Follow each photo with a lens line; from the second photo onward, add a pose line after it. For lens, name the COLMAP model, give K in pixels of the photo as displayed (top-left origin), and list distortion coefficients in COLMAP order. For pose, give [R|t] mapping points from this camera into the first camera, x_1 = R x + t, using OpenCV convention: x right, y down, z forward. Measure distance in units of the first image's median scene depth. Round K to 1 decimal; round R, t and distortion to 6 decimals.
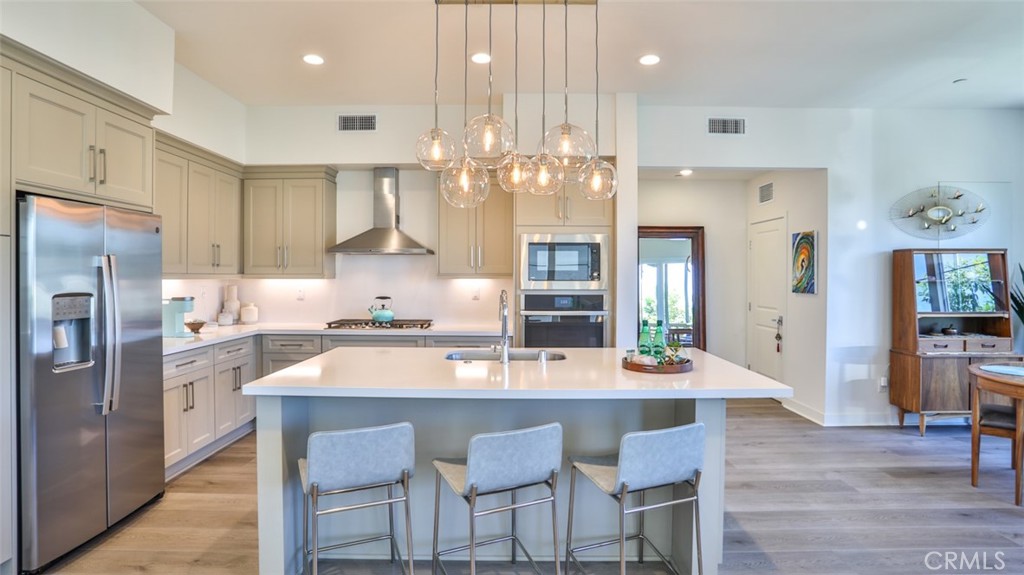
lens RADIAL K [[530.1, 0, 511.9], [0, 530.1, 279.6], [0, 0, 1]] dist [-0.082584, 0.044023]
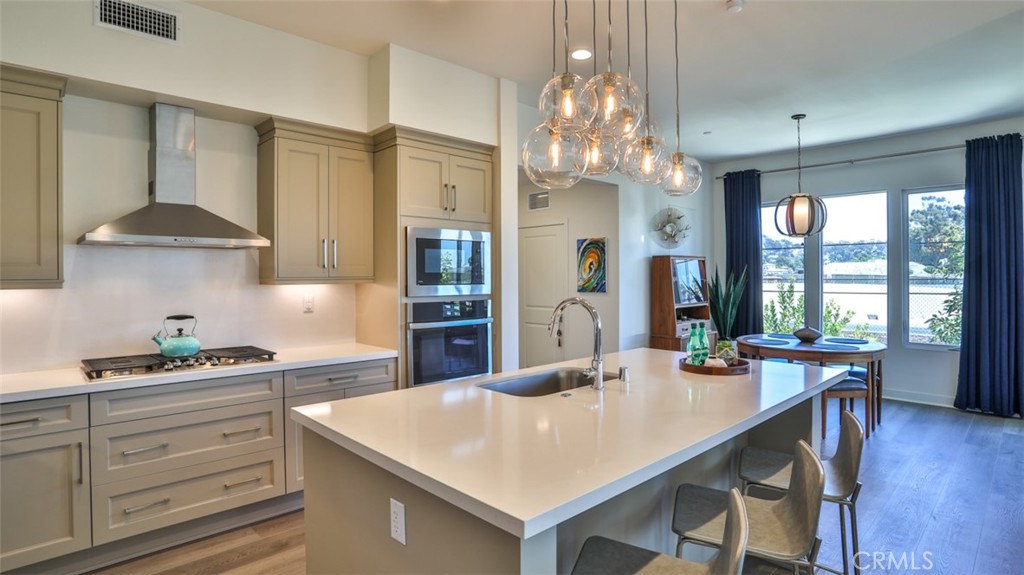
lens RADIAL K [[530.1, 0, 511.9], [0, 530.1, 279.6], [0, 0, 1]] dist [-0.082584, 0.044023]
pose [[0.720737, -0.009847, 0.693138, -0.411991], [0.012292, 0.999923, 0.001424, -0.006120], [-0.693099, 0.007494, 0.720803, 0.321045]]
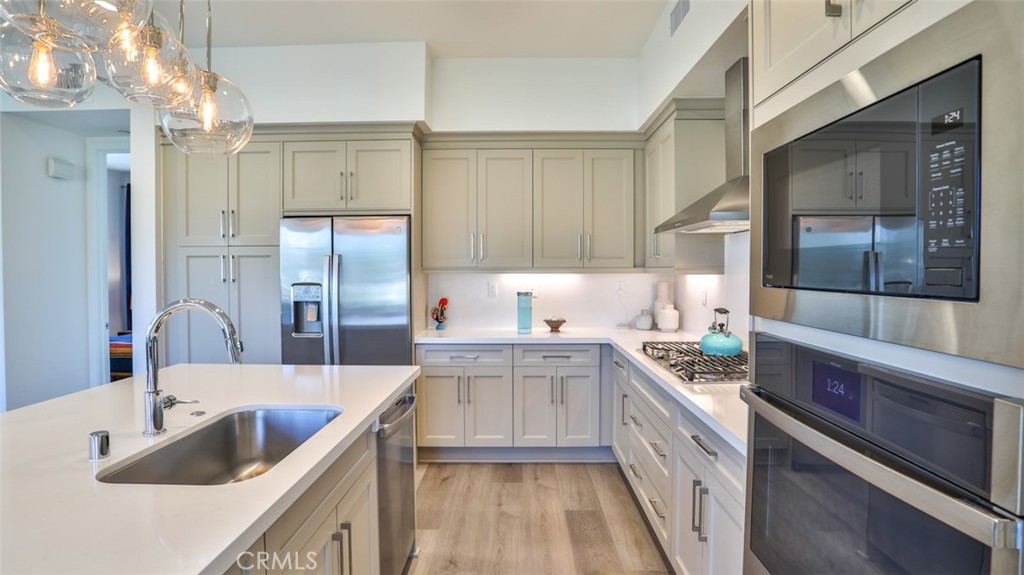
lens RADIAL K [[543.8, 0, 510.9], [0, 543.8, 279.3], [0, 0, 1]] dist [-0.071995, 0.036470]
pose [[-0.021739, 0.017072, -0.999618, 0.333246], [-0.004167, 0.999844, 0.017166, -0.006591], [0.999755, 0.004539, -0.021664, 0.861825]]
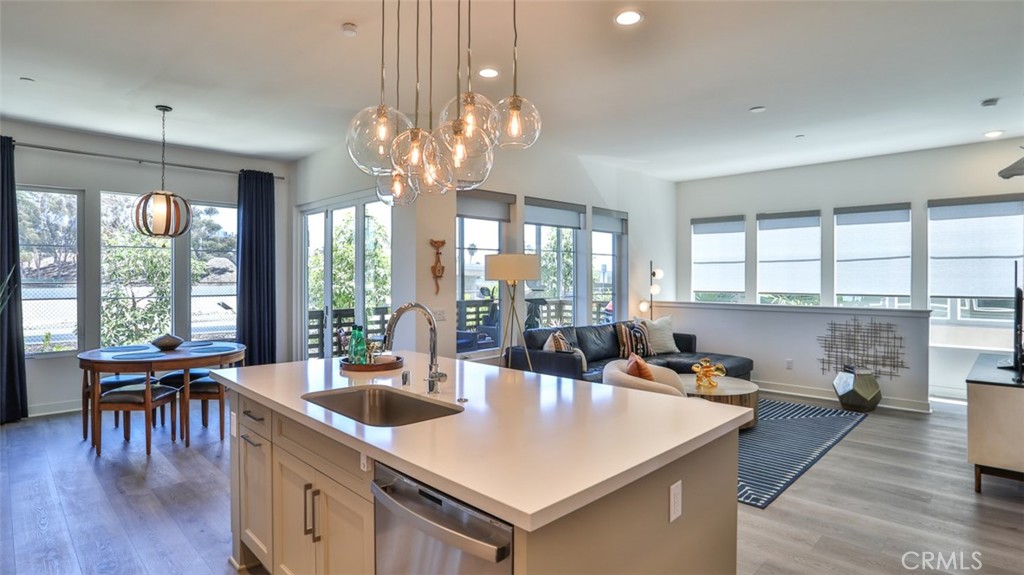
lens RADIAL K [[530.1, 0, 511.9], [0, 530.1, 279.6], [0, 0, 1]] dist [-0.082584, 0.044023]
pose [[-0.708648, -0.004108, 0.705550, -0.412828], [0.002961, 0.999957, 0.008796, -0.011603], [-0.705556, 0.008323, -0.708606, 0.919889]]
